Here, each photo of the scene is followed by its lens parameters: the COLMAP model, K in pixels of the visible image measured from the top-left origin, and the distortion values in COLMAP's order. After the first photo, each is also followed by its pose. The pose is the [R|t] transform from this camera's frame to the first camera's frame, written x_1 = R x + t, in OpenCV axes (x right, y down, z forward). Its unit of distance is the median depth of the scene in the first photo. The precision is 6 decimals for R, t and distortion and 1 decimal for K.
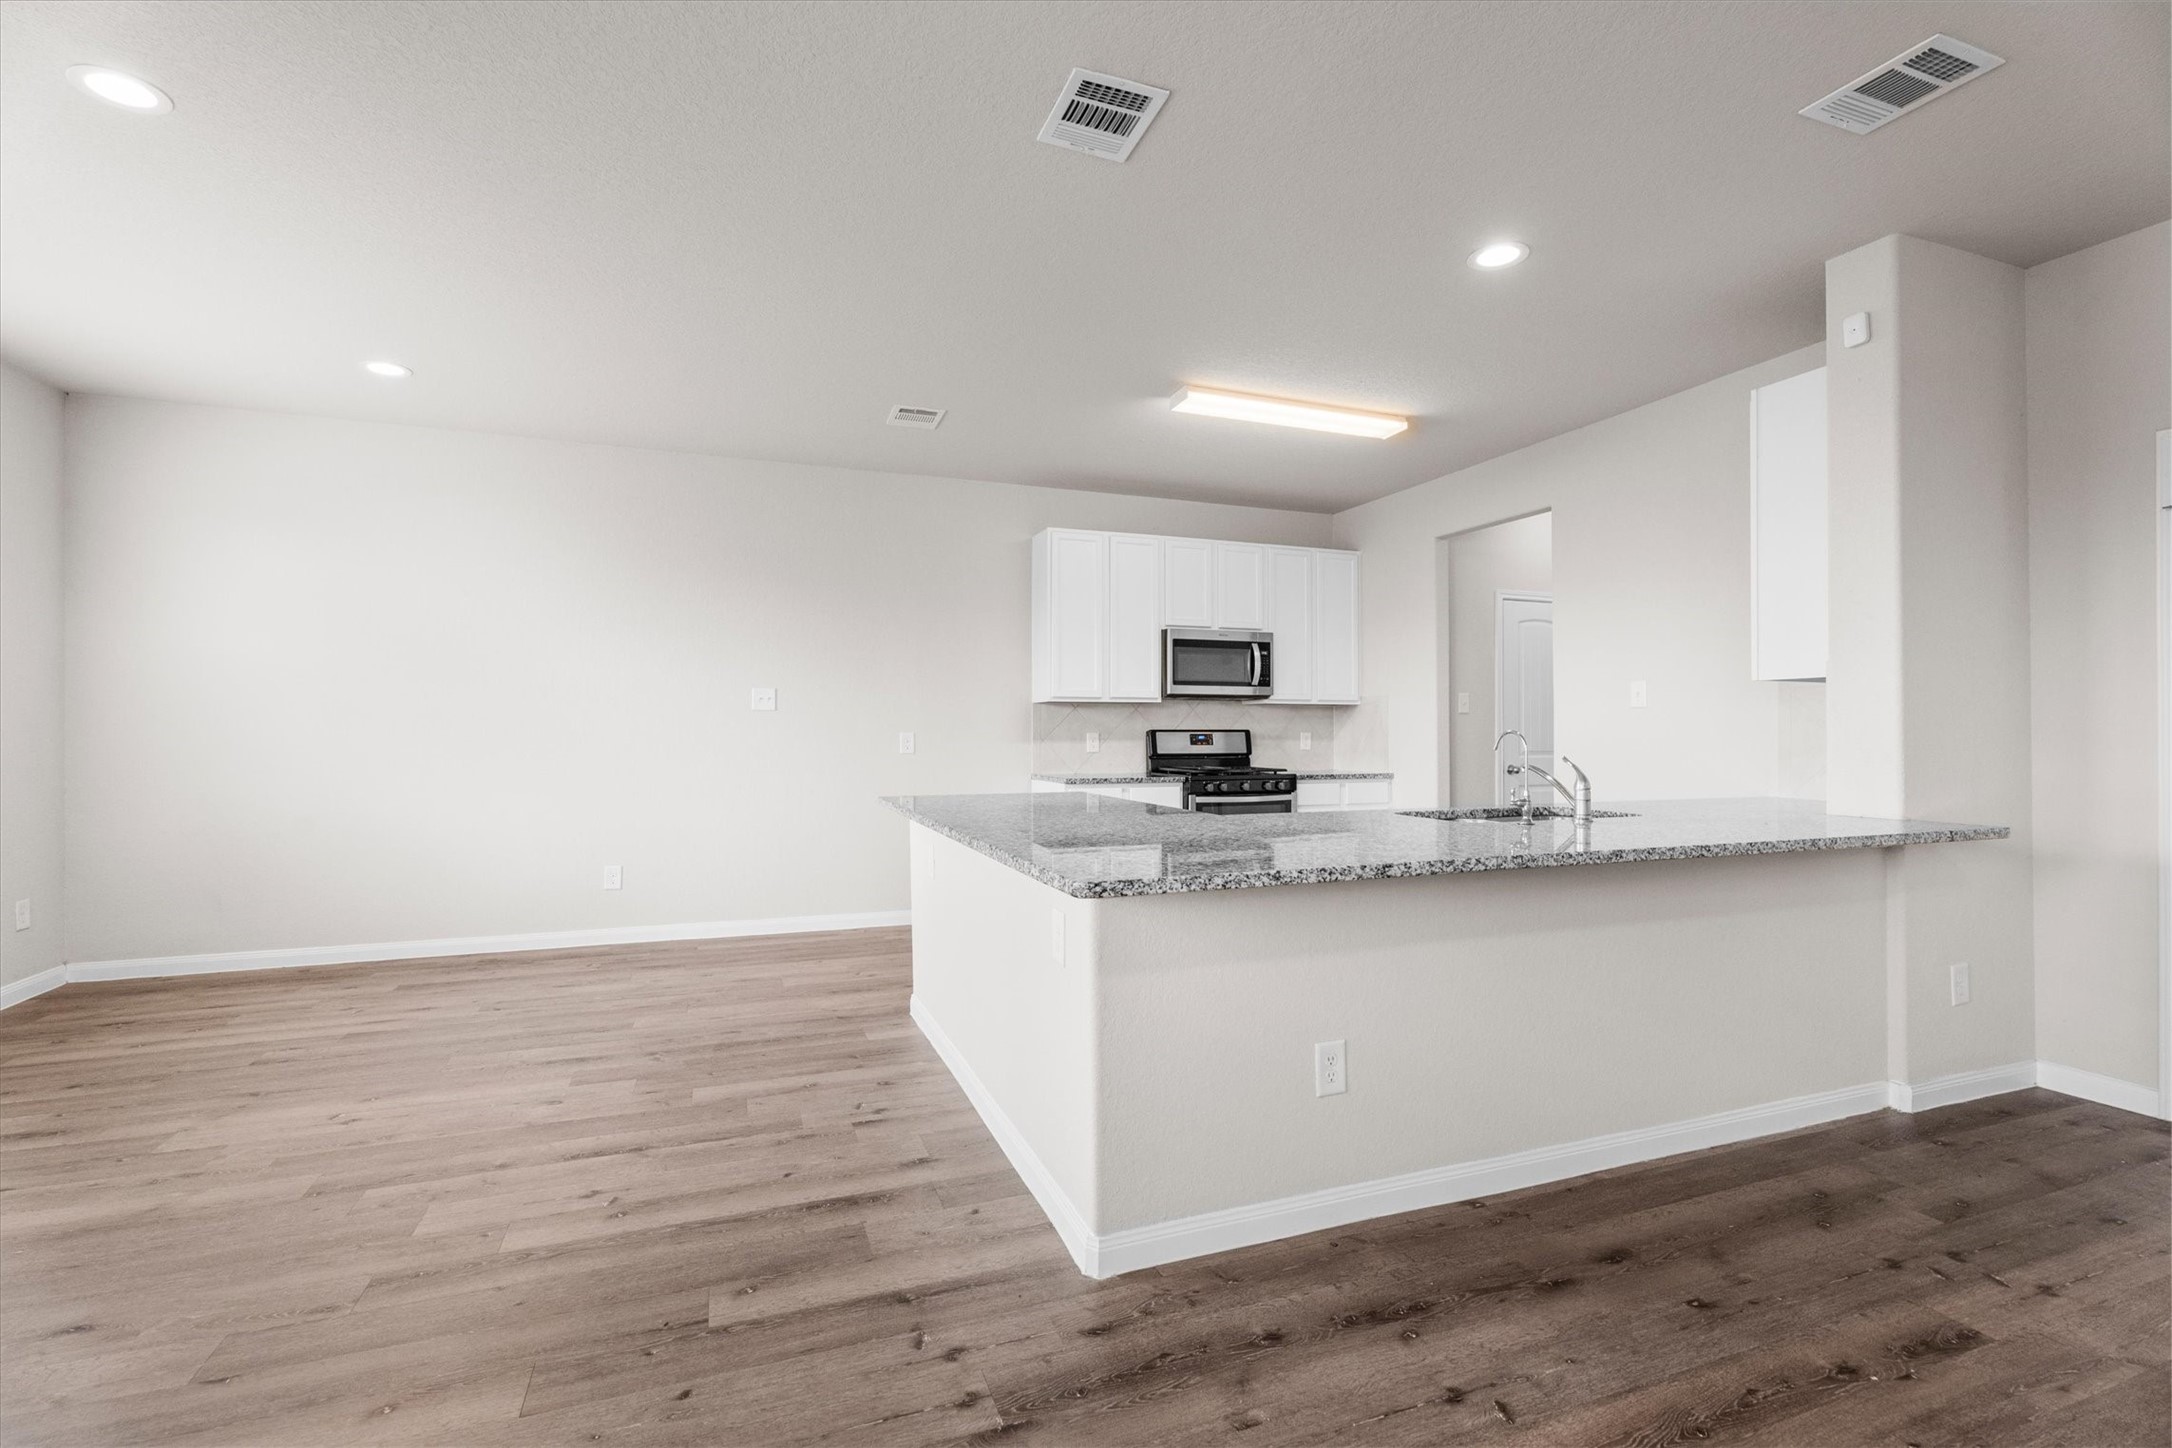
lens RADIAL K [[957.6, 0, 1074.4], [0, 957.6, 728.1], [0, 0, 1]] dist [0.002540, -0.001278]
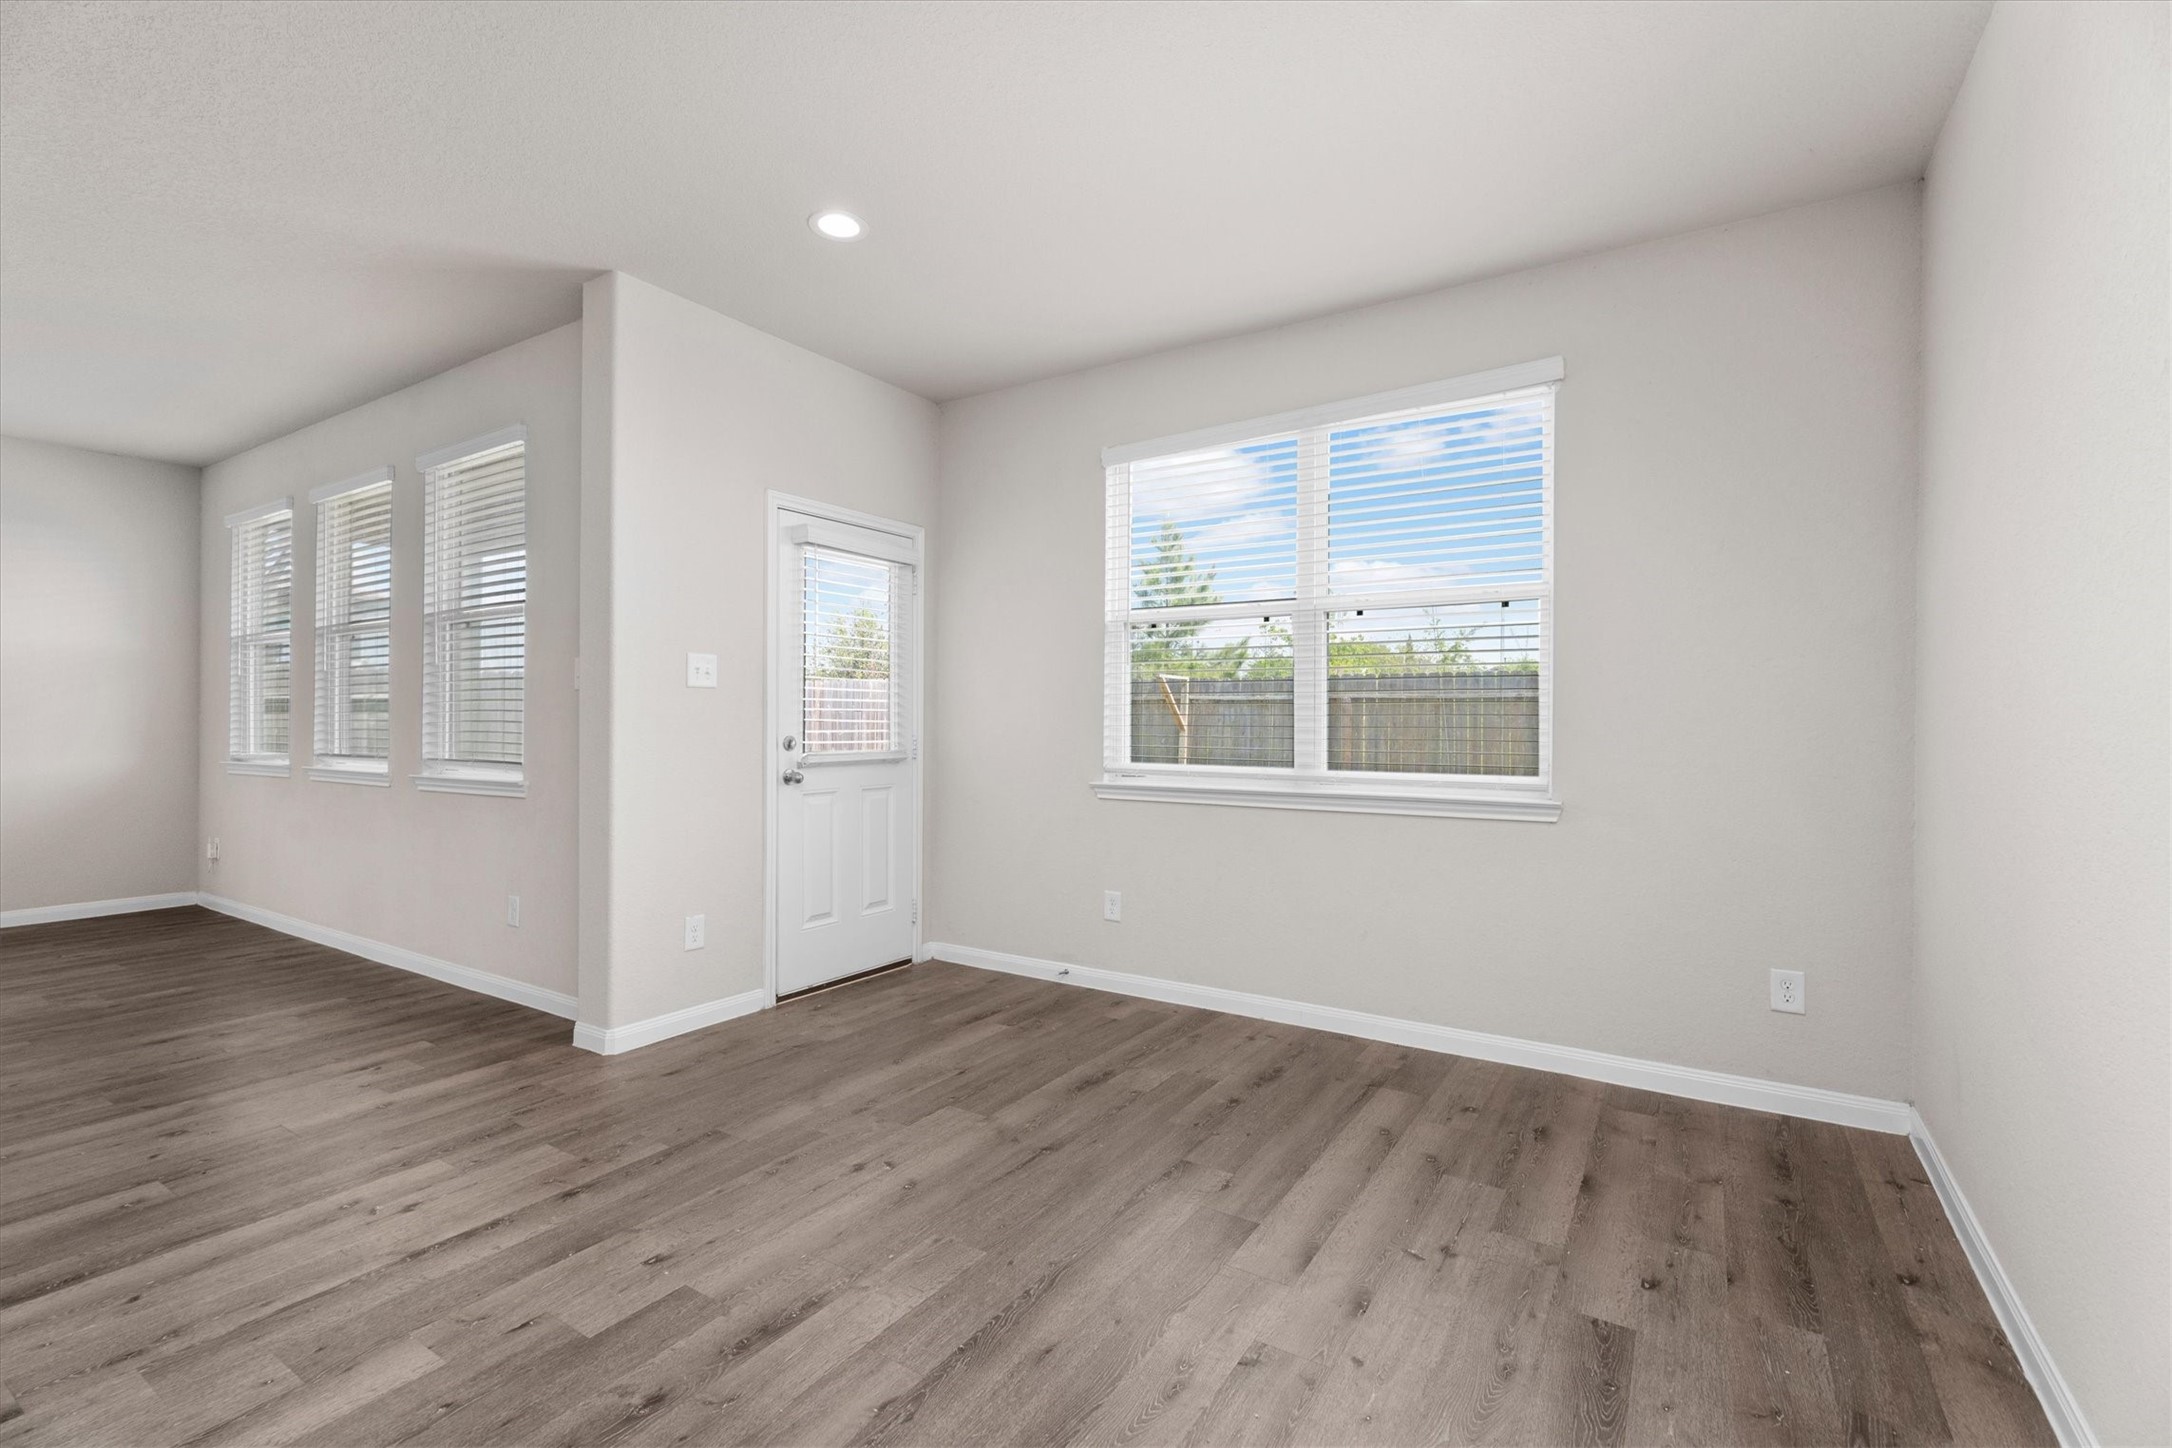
lens RADIAL K [[957.6, 0, 1071.6], [0, 957.6, 716.4], [0, 0, 1]] dist [0.002540, -0.001278]
pose [[-0.799098, -0.006953, -0.601160, -0.286548], [-0.003357, 0.999969, -0.007103, 0.002967], [0.601191, -0.003658, -0.799097, 1.360976]]
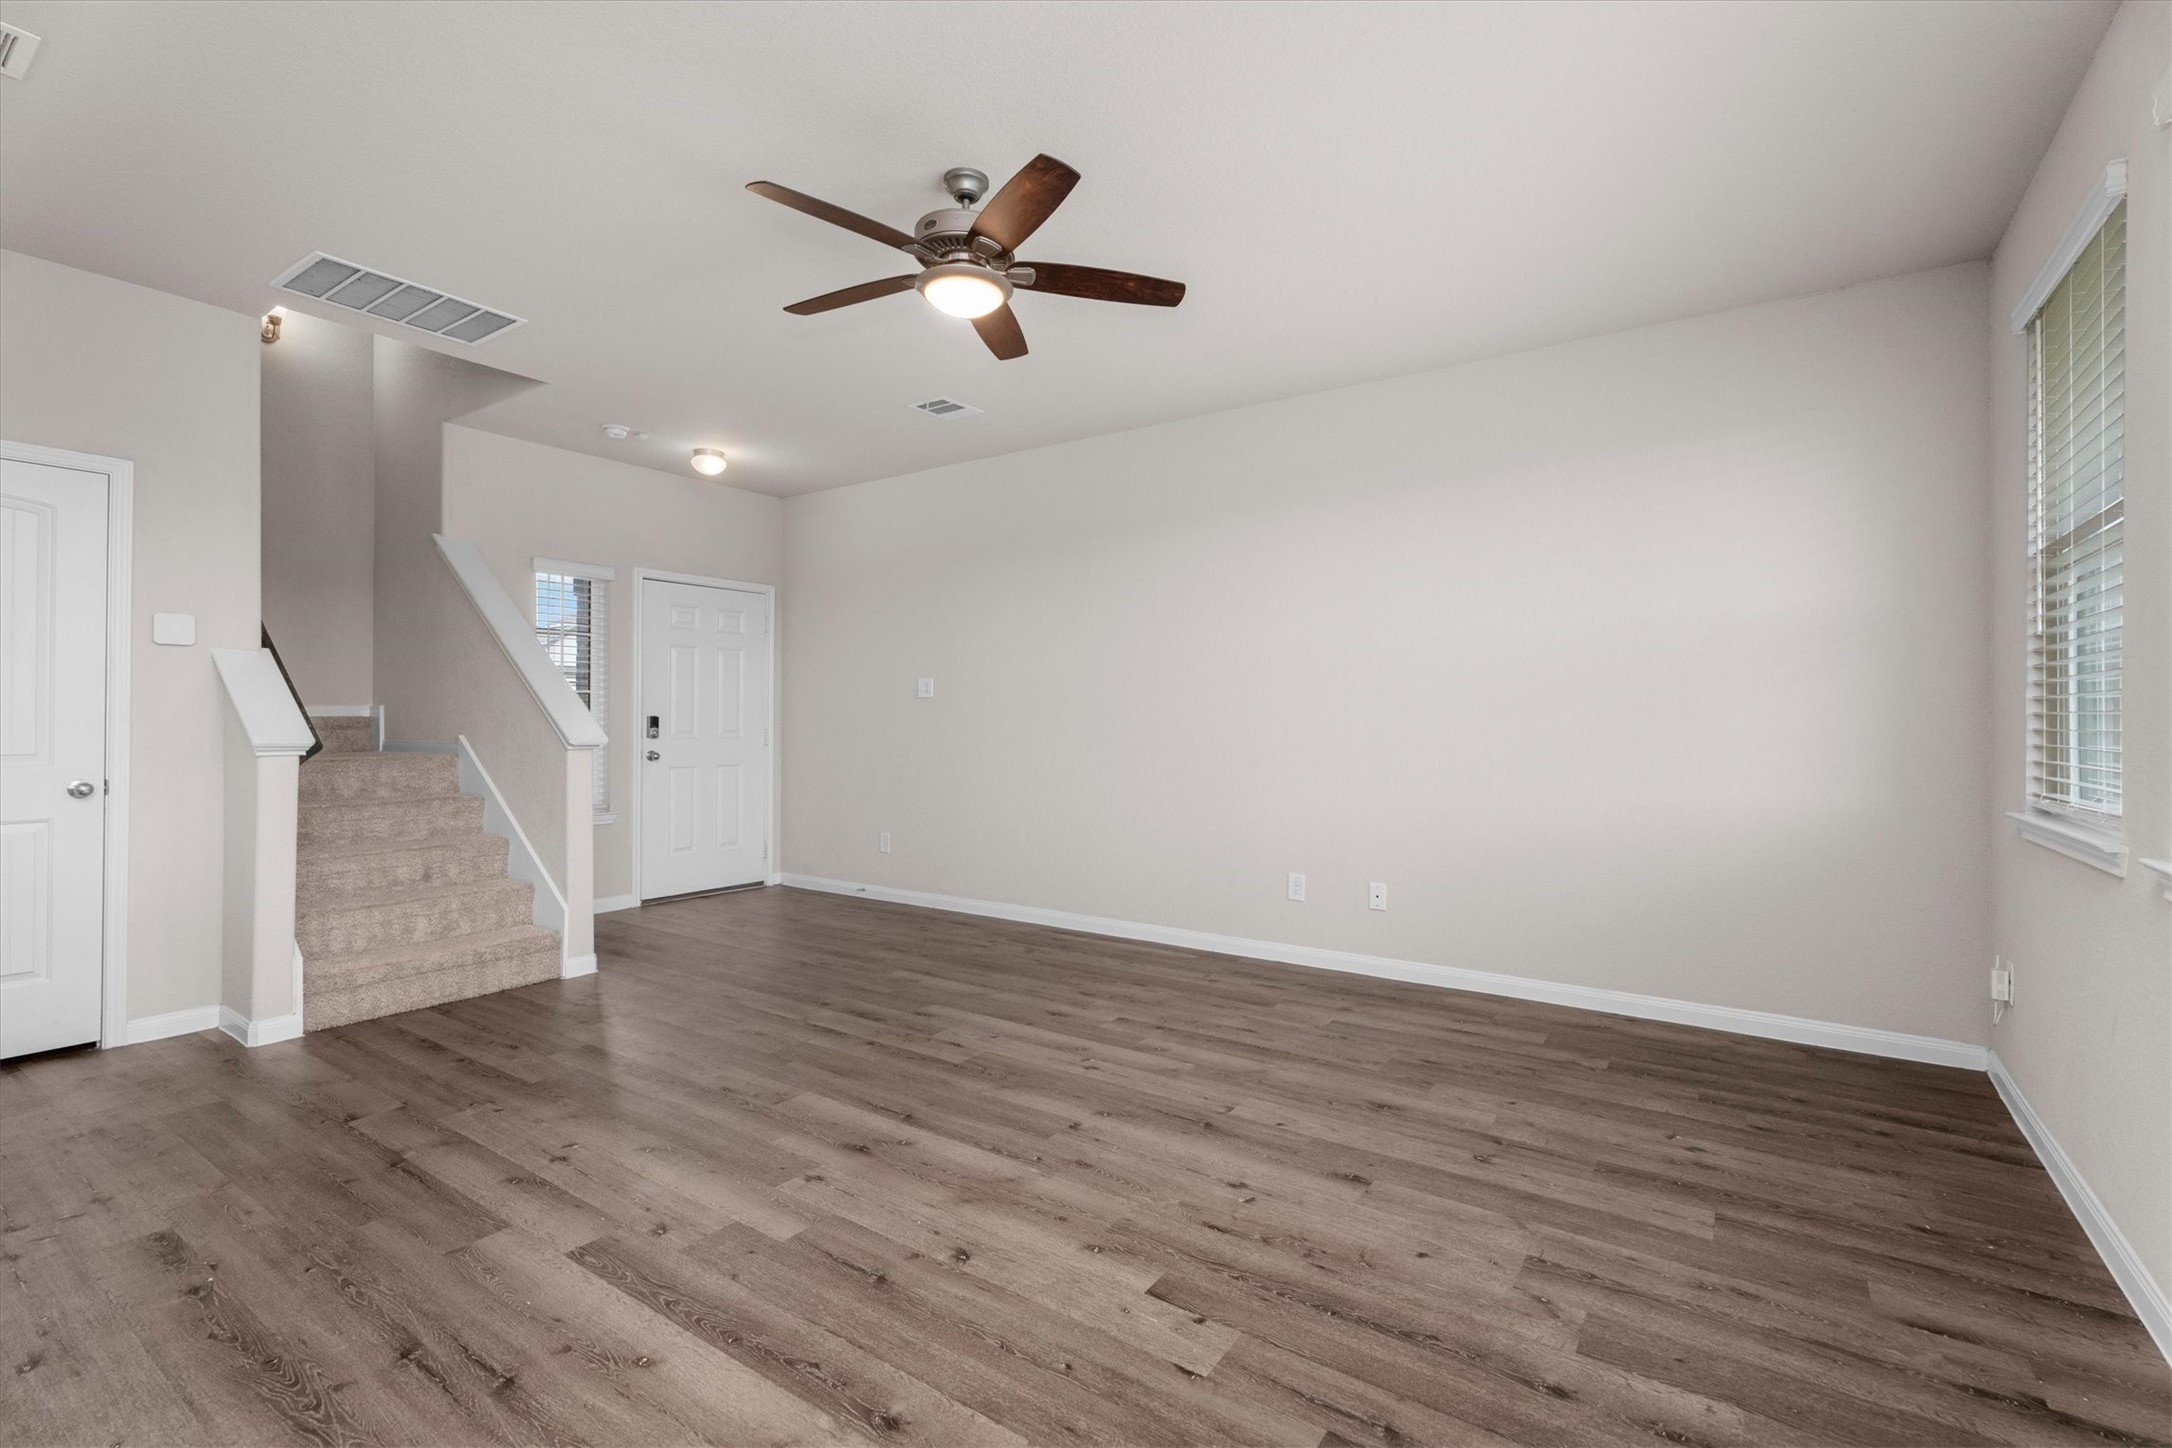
lens RADIAL K [[957.6, 0, 1085.6], [0, 957.6, 731.0], [0, 0, 1]] dist [0.002540, -0.001278]
pose [[-0.573245, -0.015184, 0.819243, -0.319536], [-0.004893, 0.999874, 0.015108, -0.000852], [-0.819369, 0.004652, -0.573247, 0.364278]]
